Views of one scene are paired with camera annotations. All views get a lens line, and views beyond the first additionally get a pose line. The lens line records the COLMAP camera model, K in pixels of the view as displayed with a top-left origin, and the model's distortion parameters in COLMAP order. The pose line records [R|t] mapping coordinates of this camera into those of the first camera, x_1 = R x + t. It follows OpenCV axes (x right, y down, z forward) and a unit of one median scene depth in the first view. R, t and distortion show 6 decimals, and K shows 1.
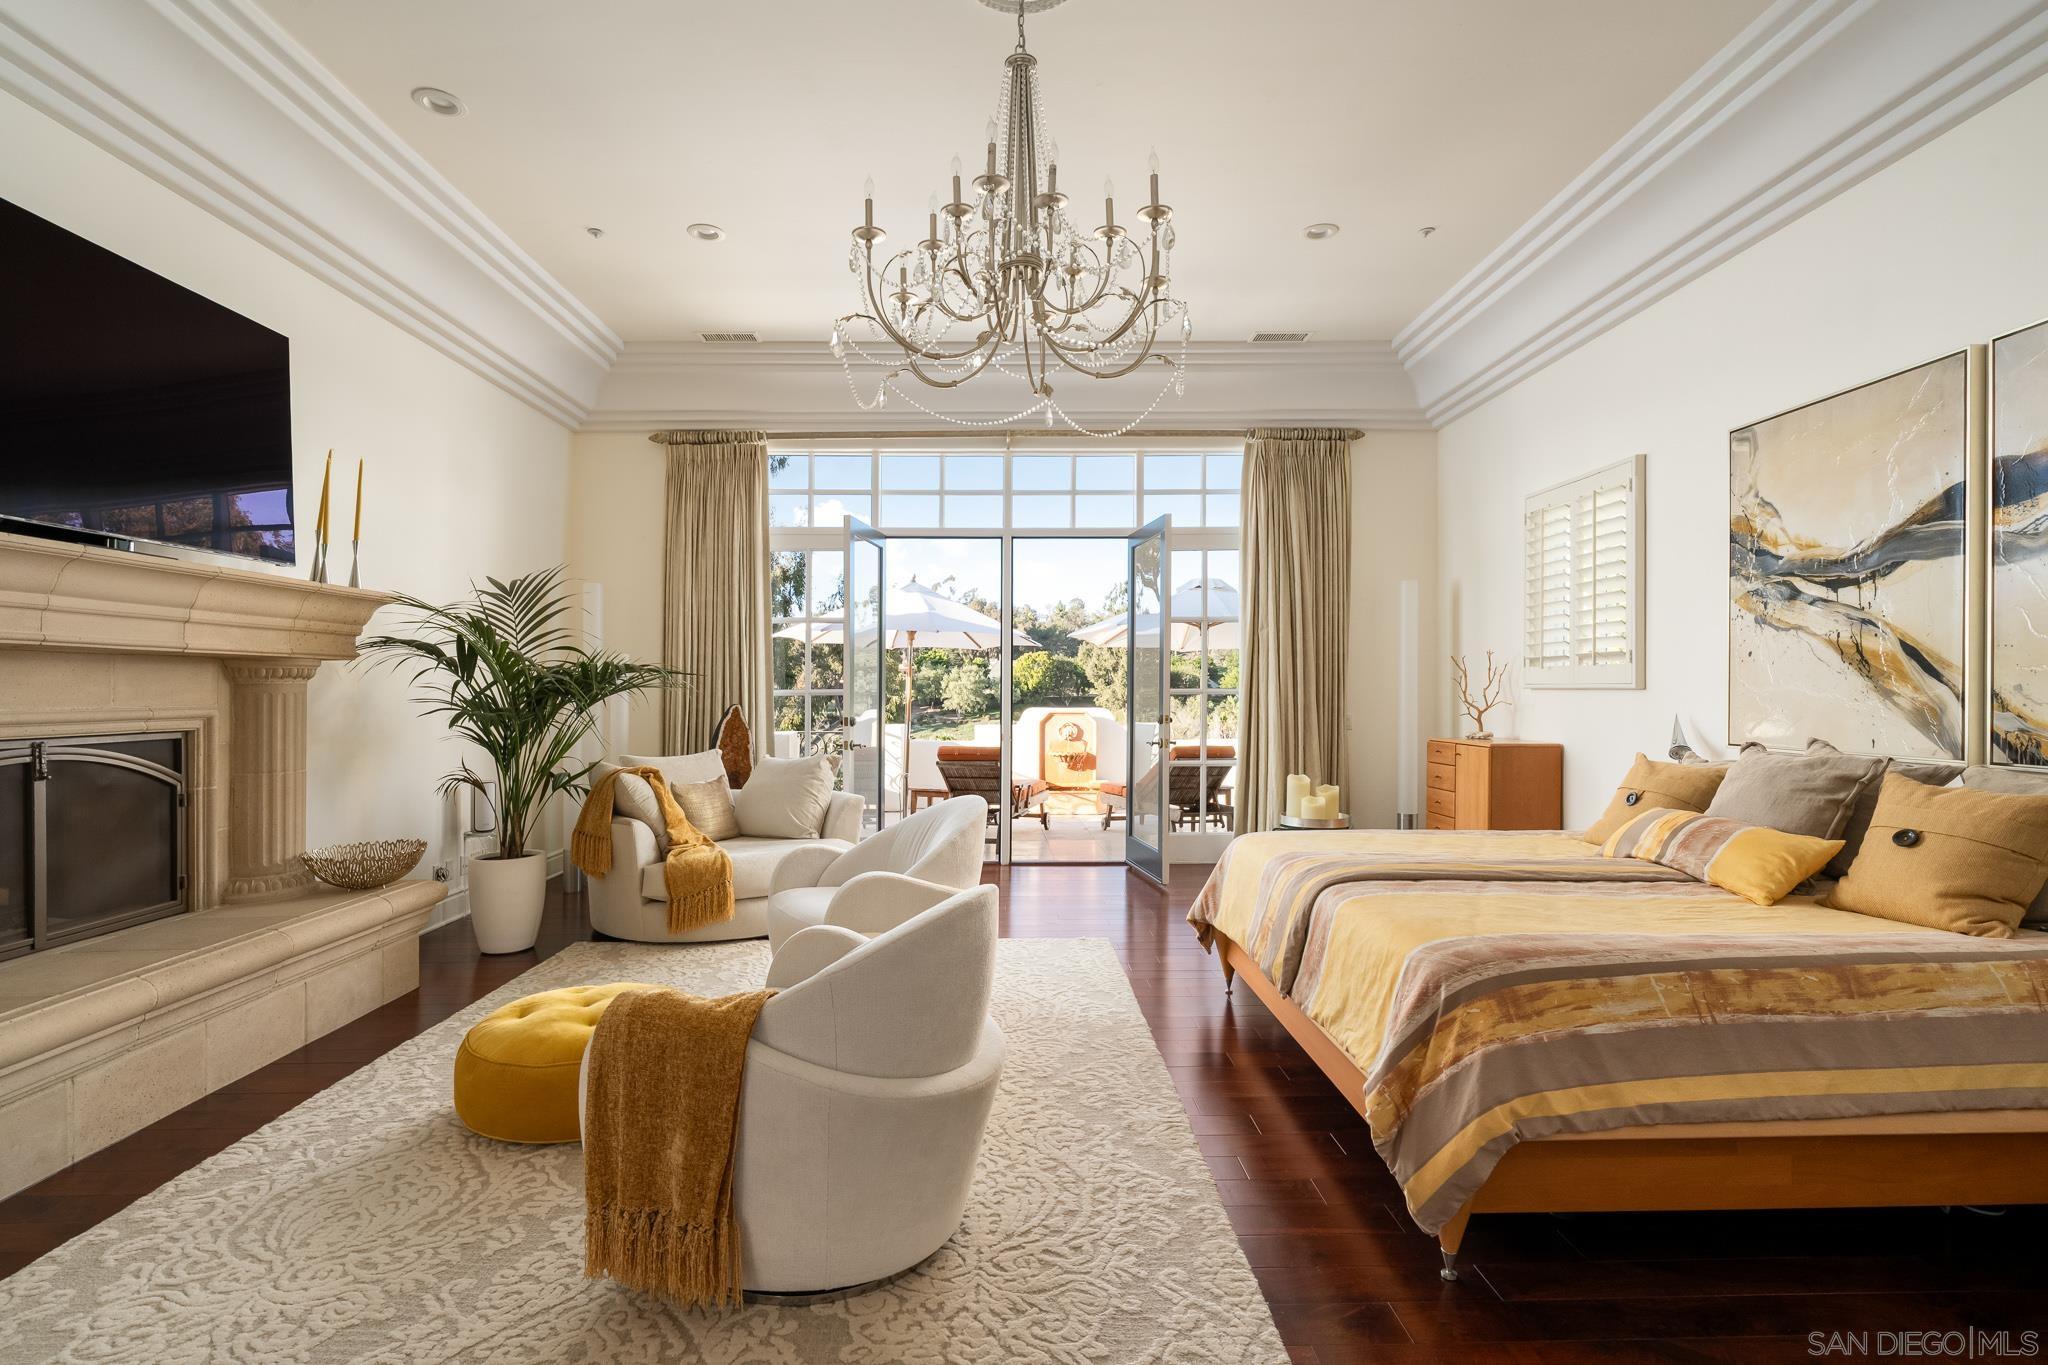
lens RADIAL K [[988.8, 0, 1027.7], [0, 988.8, 684.9], [0, 0, 1]] dist [0.001577, 0.000078]
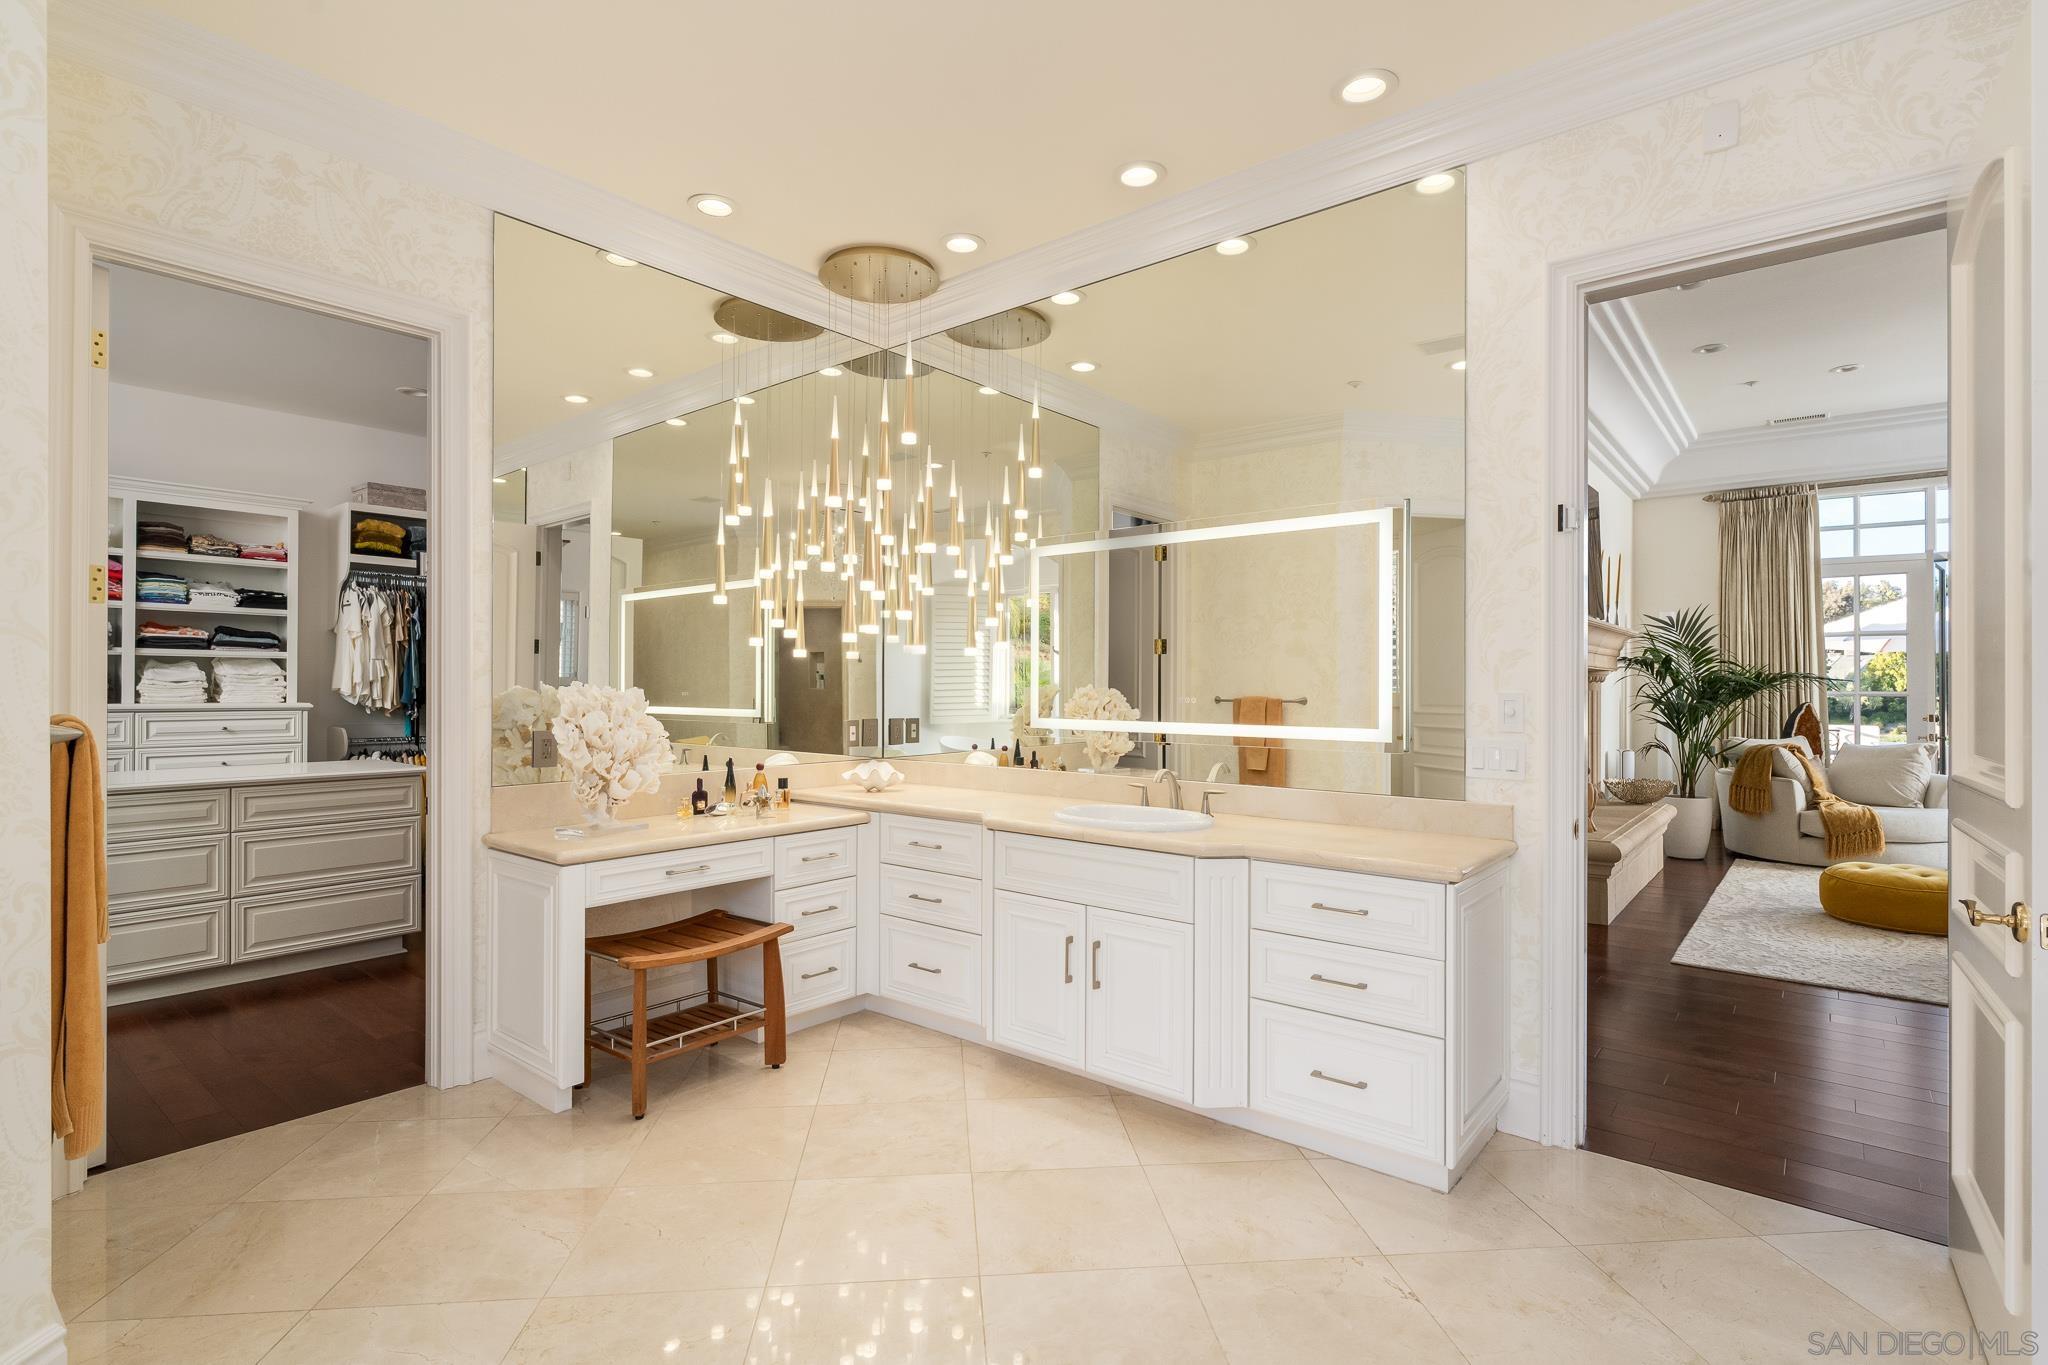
lens RADIAL K [[988.8, 0, 1024.1], [0, 988.8, 685.4], [0, 0, 1]] dist [0.001577, 0.000078]
pose [[0.757517, 0.004995, -0.652796, -0.211330], [-0.003123, 0.999987, 0.004028, -0.004168], [0.652808, -0.001013, 0.757523, -0.603335]]
